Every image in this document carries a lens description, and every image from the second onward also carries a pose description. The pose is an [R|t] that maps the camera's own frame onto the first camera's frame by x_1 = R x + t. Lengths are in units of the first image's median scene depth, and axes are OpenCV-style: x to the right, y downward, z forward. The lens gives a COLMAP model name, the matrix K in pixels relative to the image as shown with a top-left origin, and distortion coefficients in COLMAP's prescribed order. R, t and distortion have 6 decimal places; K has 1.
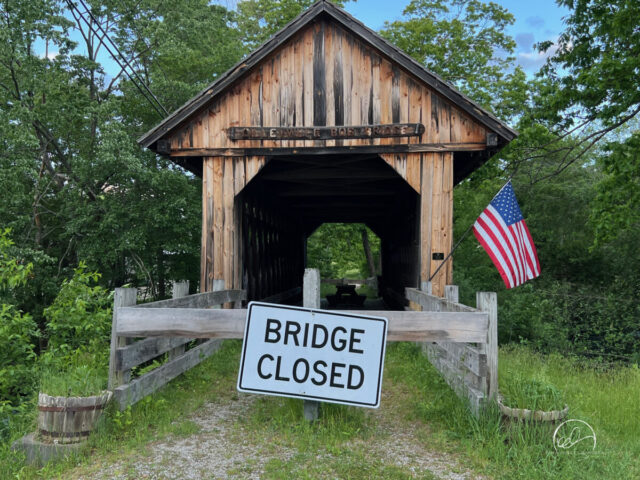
lens RADIAL K [[588.7, 0, 317.5], [0, 588.7, 240.4], [0, 0, 1]] dist [0.040328, 0.000000]
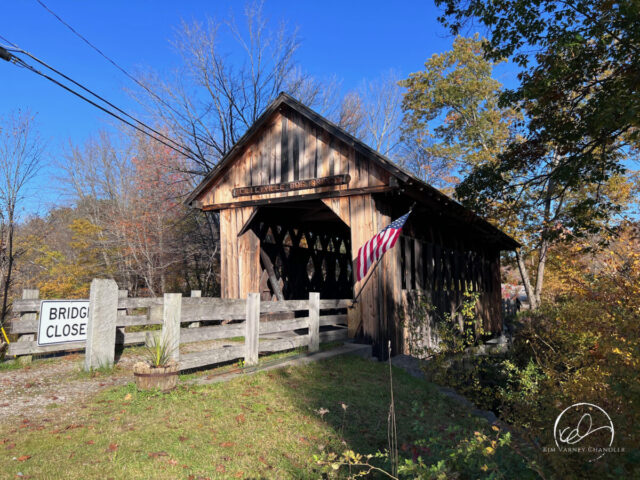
lens RADIAL K [[474.5, 0, 317.9], [0, 474.5, 237.3], [0, 0, 1]] dist [0.032534, -0.025874]
pose [[0.897176, -0.037497, -0.440079, 0.572378], [0.007609, 0.997554, -0.069484, 0.016131], [0.441608, 0.058991, 0.895267, 0.028718]]
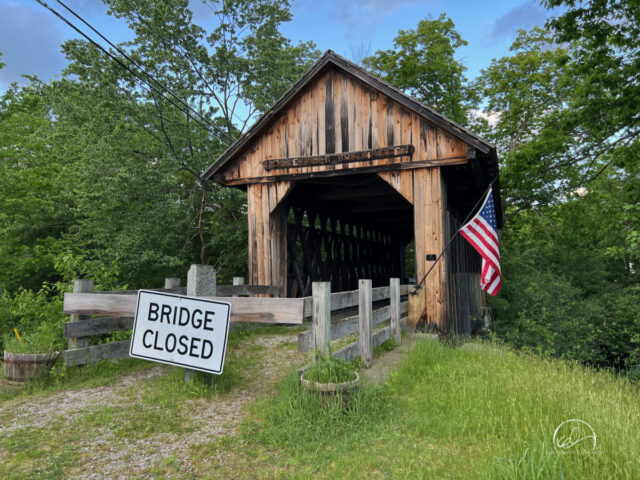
lens RADIAL K [[474.5, 0, 320.8], [0, 474.5, 243.2], [0, 0, 1]] dist [0.032534, -0.025874]
pose [[0.953308, -0.025039, -0.300959, 0.281929], [0.019852, 0.999597, -0.020281, 0.013766], [0.301346, 0.013360, 0.953421, 0.045176]]
